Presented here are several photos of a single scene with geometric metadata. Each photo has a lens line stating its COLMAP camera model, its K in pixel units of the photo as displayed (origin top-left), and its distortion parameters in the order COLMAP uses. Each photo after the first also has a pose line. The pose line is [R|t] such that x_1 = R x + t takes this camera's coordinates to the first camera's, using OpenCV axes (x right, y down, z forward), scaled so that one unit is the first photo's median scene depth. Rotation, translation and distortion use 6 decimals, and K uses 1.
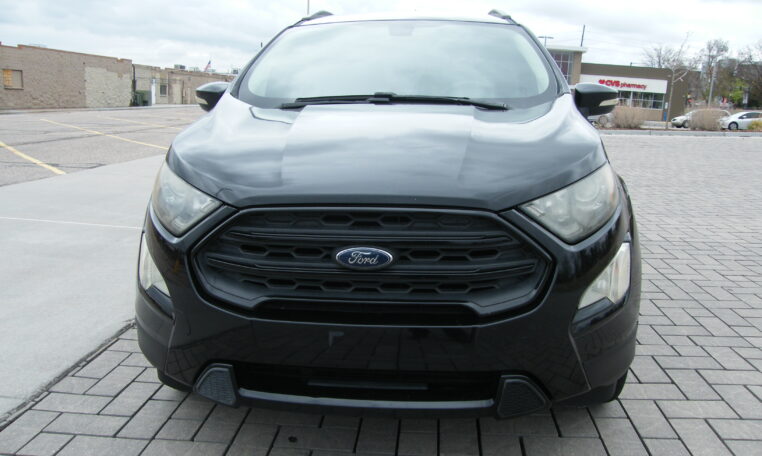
lens RADIAL K [[608.3, 0, 387.4], [0, 608.3, 228.9], [0, 0, 1]] dist [-0.163961, 0.148271]
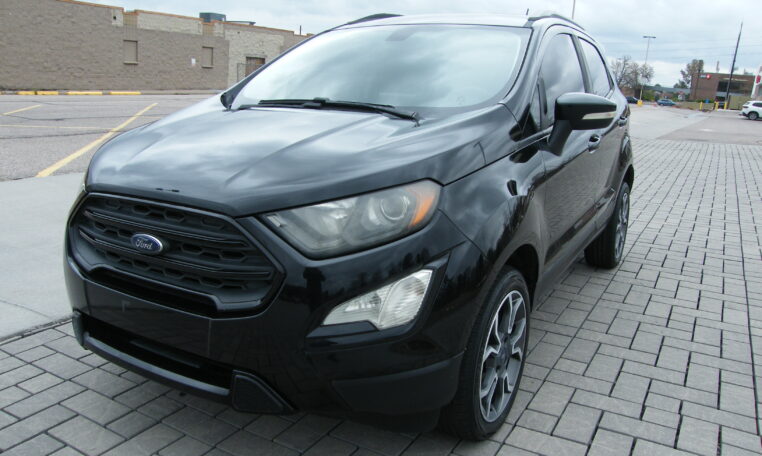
lens RADIAL K [[608.3, 0, 387.4], [0, 608.3, 228.9], [0, 0, 1]] dist [-0.163961, 0.148271]
pose [[0.904861, 0.123435, -0.407420, 0.824810], [-0.118253, 0.992257, 0.037986, -0.077128], [0.408954, 0.013806, 0.912450, 0.129151]]
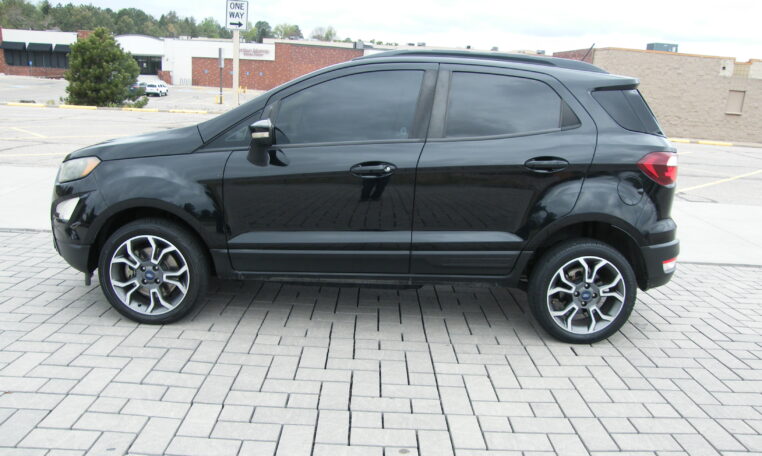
lens RADIAL K [[608.3, 0, 387.4], [0, 608.3, 228.9], [0, 0, 1]] dist [-0.163961, 0.148271]
pose [[0.103446, 0.199346, -0.974454, 2.733481], [-0.261225, 0.950763, 0.166768, -0.530183], [0.959719, 0.237300, 0.150427, 1.938633]]
